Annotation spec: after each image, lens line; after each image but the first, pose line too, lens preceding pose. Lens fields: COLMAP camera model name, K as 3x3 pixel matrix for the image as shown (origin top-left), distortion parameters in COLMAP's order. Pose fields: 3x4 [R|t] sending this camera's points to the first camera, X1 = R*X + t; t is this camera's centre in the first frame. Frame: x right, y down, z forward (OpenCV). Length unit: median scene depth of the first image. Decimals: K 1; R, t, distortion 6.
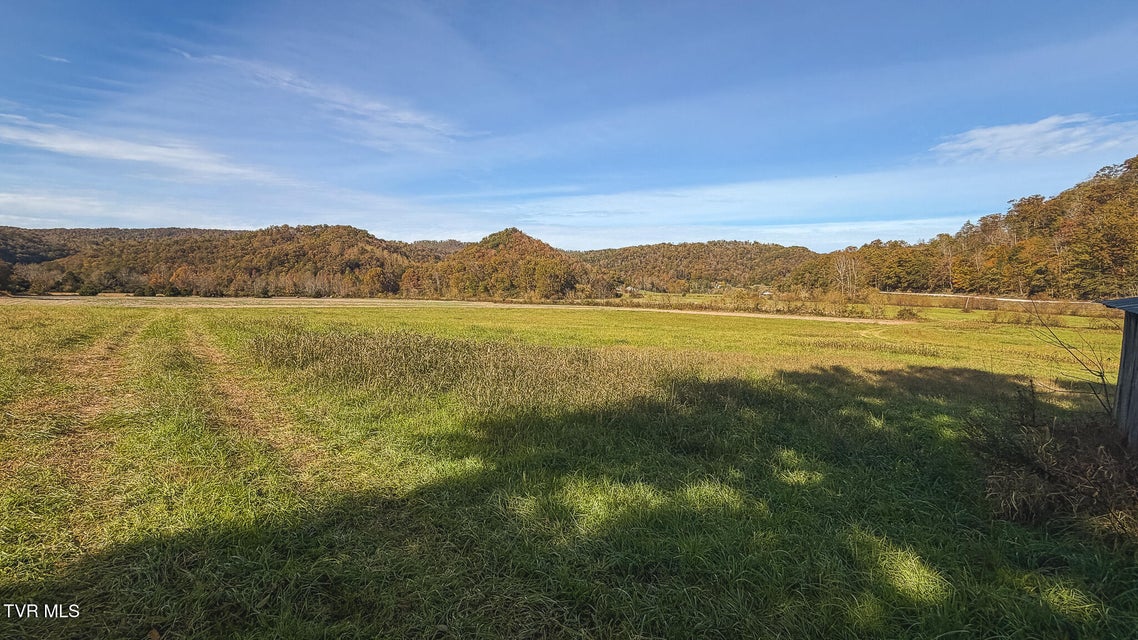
lens RADIAL K [[448.3, 0, 568.7], [0, 448.3, 320.4], [0, 0, 1]] dist [-0.003508, 0.000969]
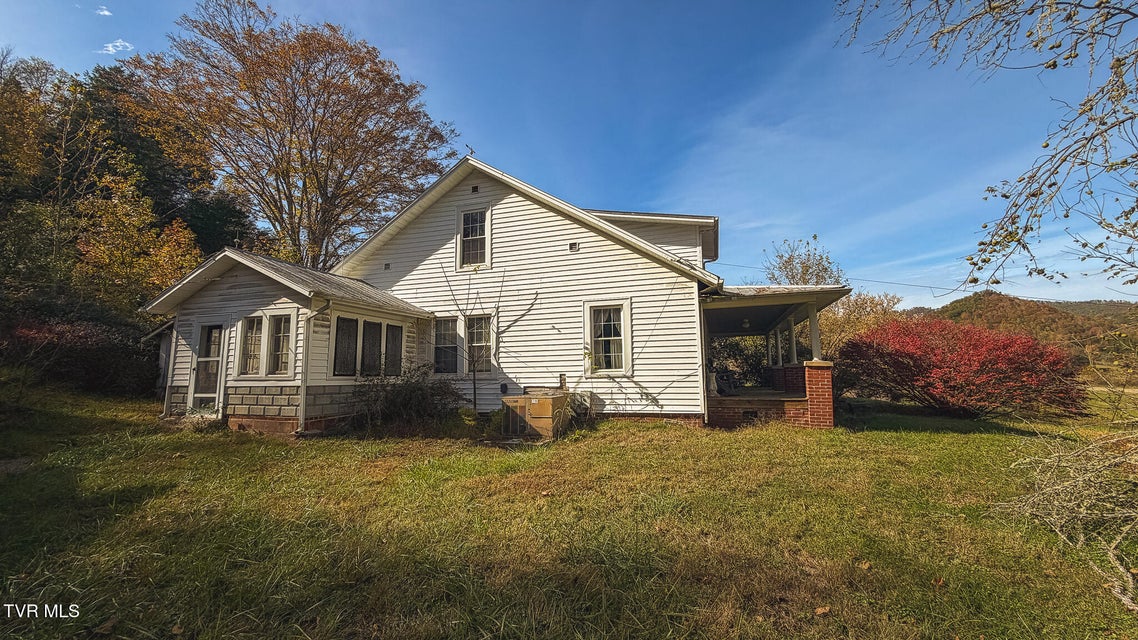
lens RADIAL K [[448.3, 0, 566.4], [0, 448.3, 317.4], [0, 0, 1]] dist [-0.003508, 0.000969]
pose [[0.588651, -0.100636, -0.802098, 0.103246], [-0.044223, 0.986726, -0.156255, 0.008423], [0.807176, 0.127451, 0.576387, -0.124046]]
